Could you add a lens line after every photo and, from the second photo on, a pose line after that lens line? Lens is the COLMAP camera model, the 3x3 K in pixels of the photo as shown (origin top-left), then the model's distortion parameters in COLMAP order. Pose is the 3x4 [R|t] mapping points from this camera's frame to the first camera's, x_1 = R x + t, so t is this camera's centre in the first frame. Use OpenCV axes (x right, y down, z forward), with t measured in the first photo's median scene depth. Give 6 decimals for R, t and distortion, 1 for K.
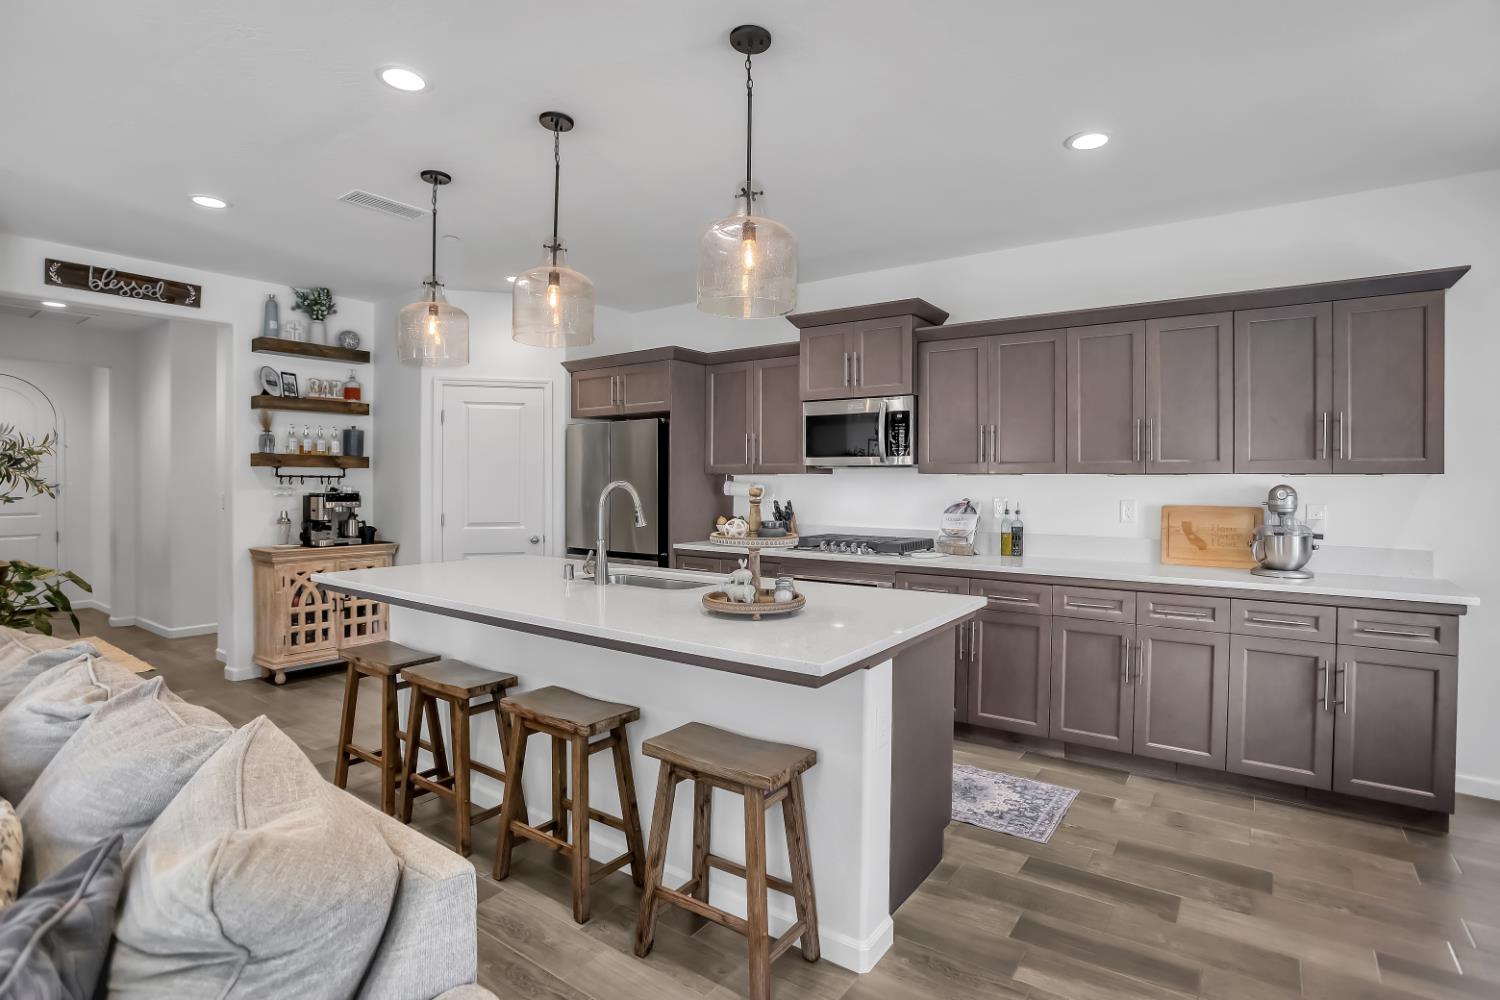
lens RADIAL K [[753.4, 0, 755.7], [0, 753.4, 487.2], [0, 0, 1]] dist [-0.078800, 0.028345]
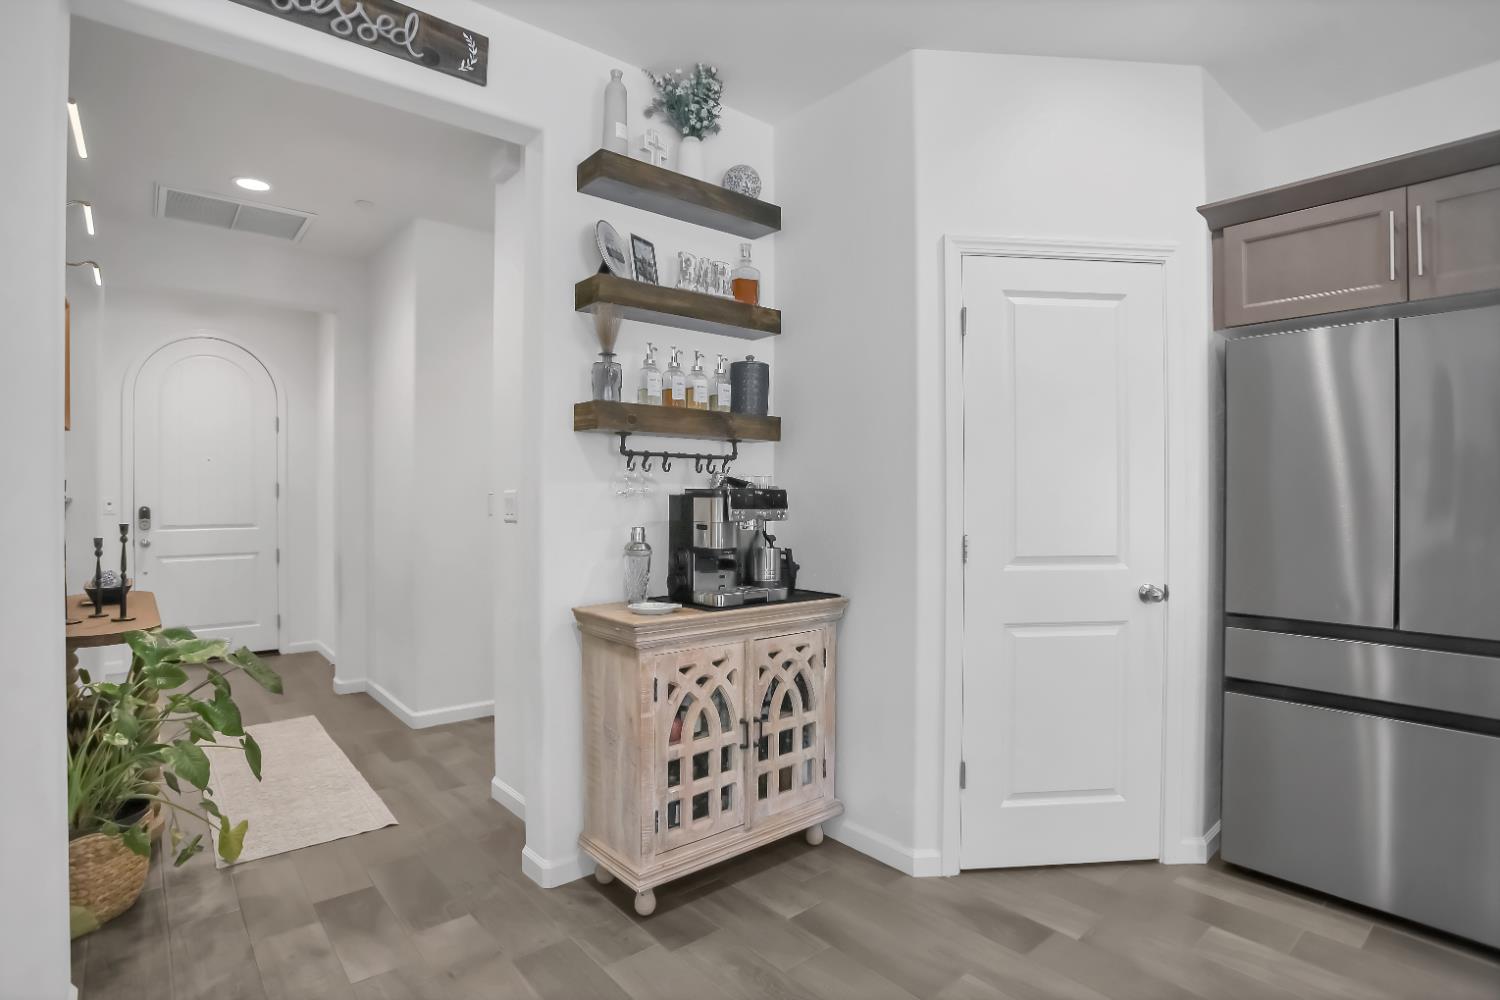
lens RADIAL K [[782.2, 0, 750.0], [0, 782.2, 500.0], [0, 0, 1]] dist [-0.101460, 0.046480]
pose [[0.968313, 0.000448, -0.249738, -0.452101], [-0.000850, 0.999999, -0.001503, 0.015737], [0.249737, 0.001667, 0.968312, 0.538318]]
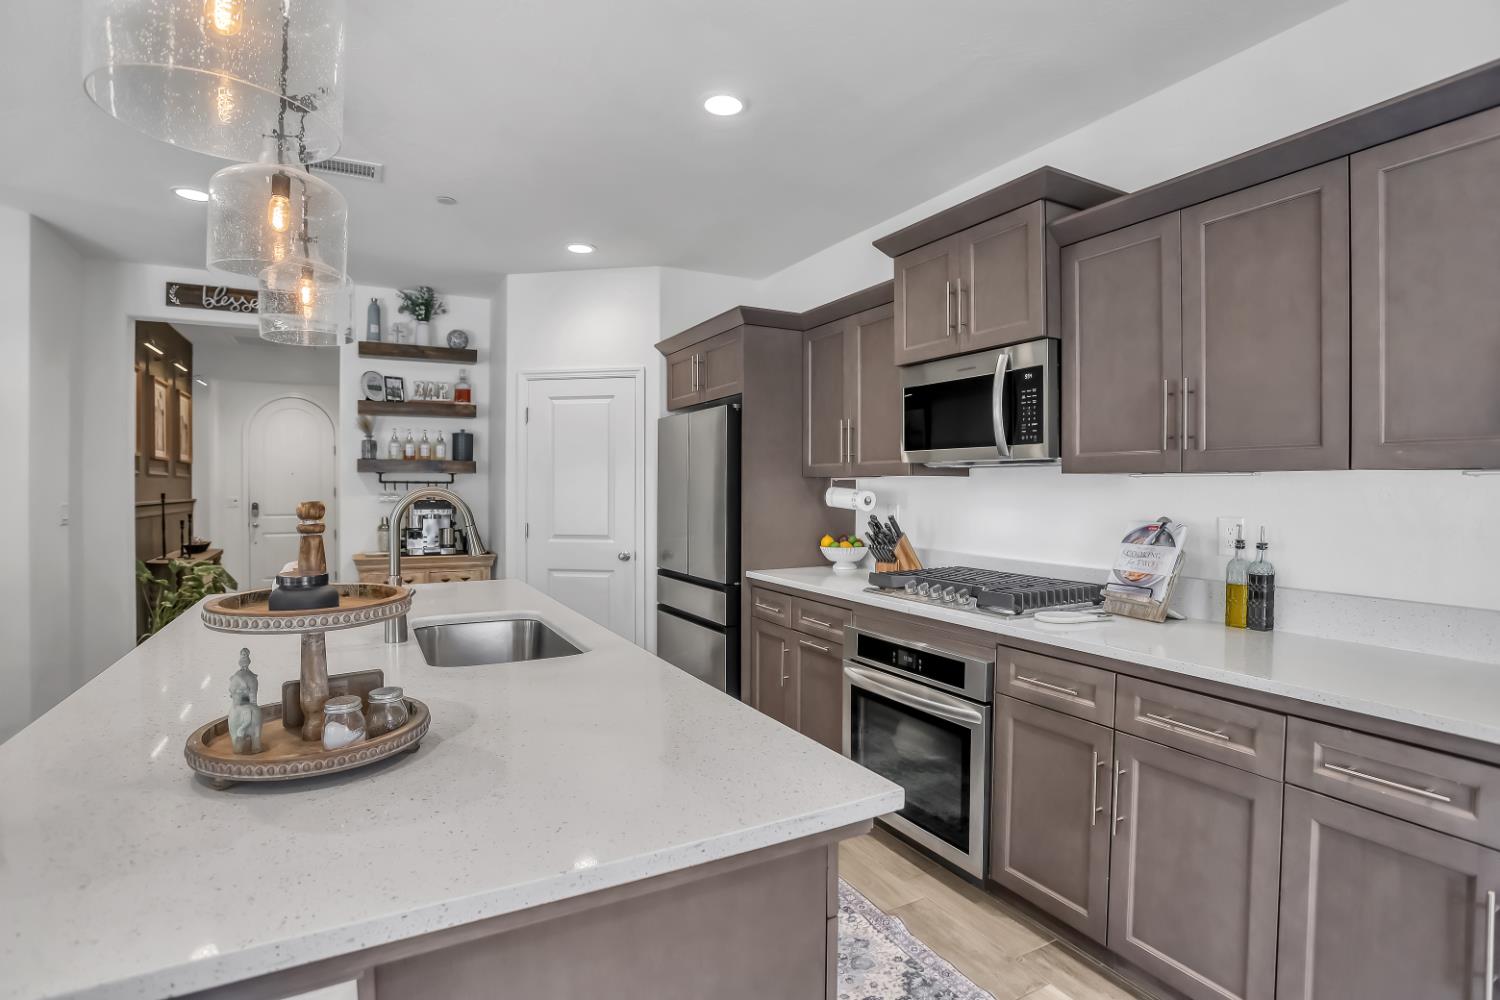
lens RADIAL K [[746.7, 0, 733.7], [0, 746.7, 491.9], [0, 0, 1]] dist [-0.073615, 0.027565]
pose [[0.892180, 0.001888, -0.451675, 0.216321], [-0.002394, 0.999997, -0.000550, -0.002499], [0.451673, 0.001573, 0.892182, 0.333567]]
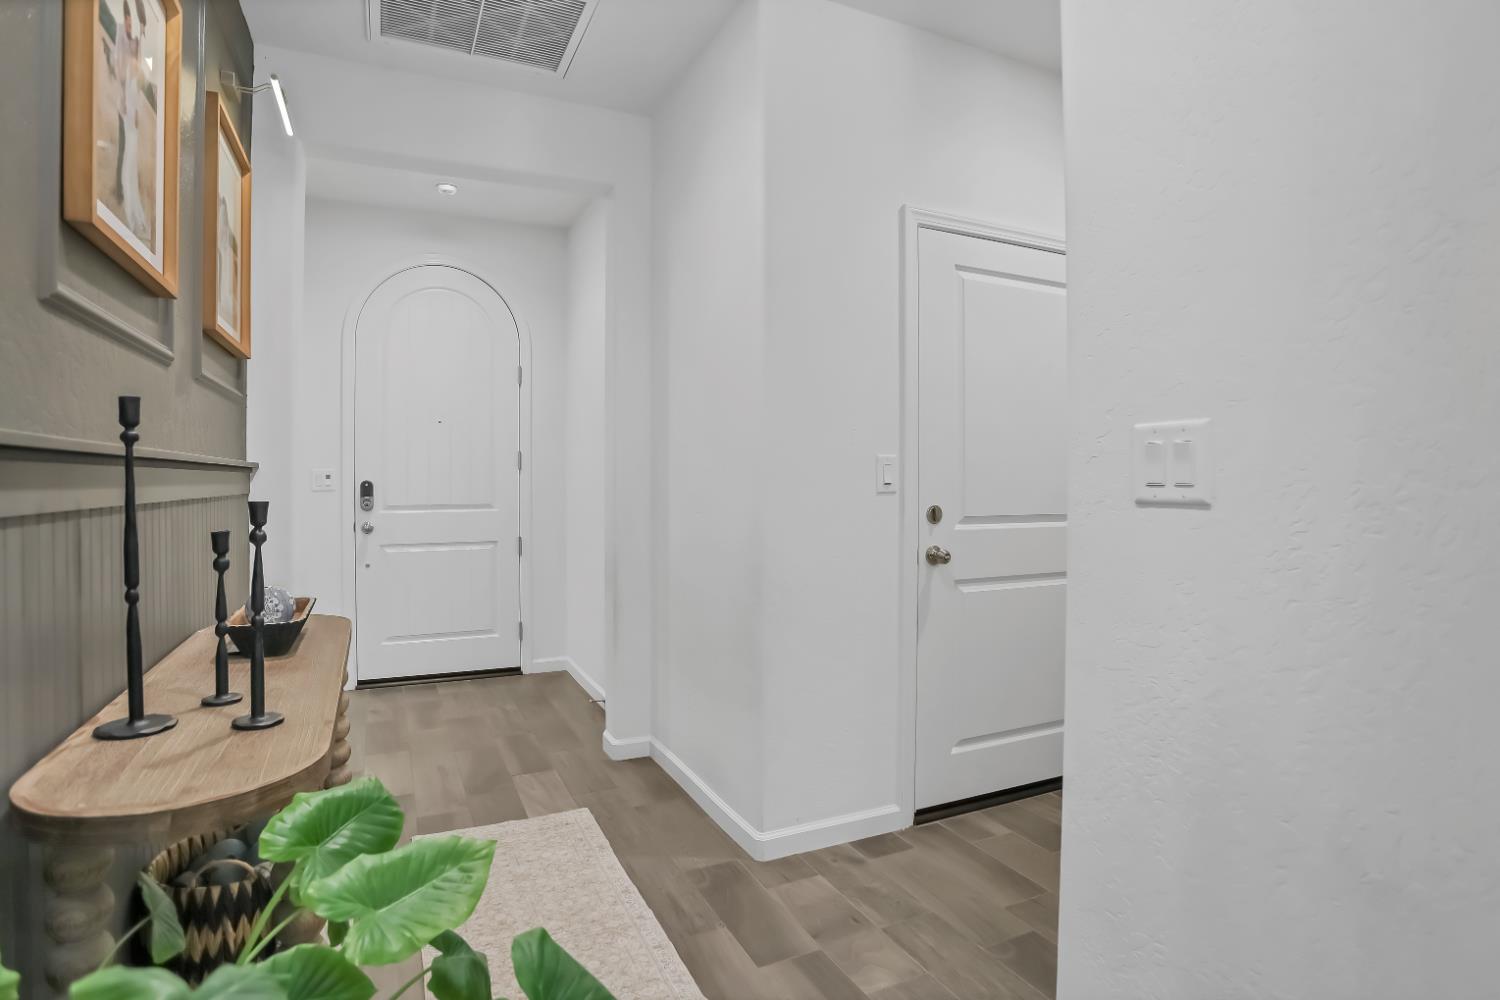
lens RADIAL K [[746.7, 0, 733.7], [0, 746.7, 491.9], [0, 0, 1]] dist [-0.073615, 0.027565]
pose [[0.878093, 0.013359, -0.478304, -0.777134], [-0.009841, 0.999903, 0.009860, 0.024088], [0.478389, -0.003951, 0.878139, 0.809800]]
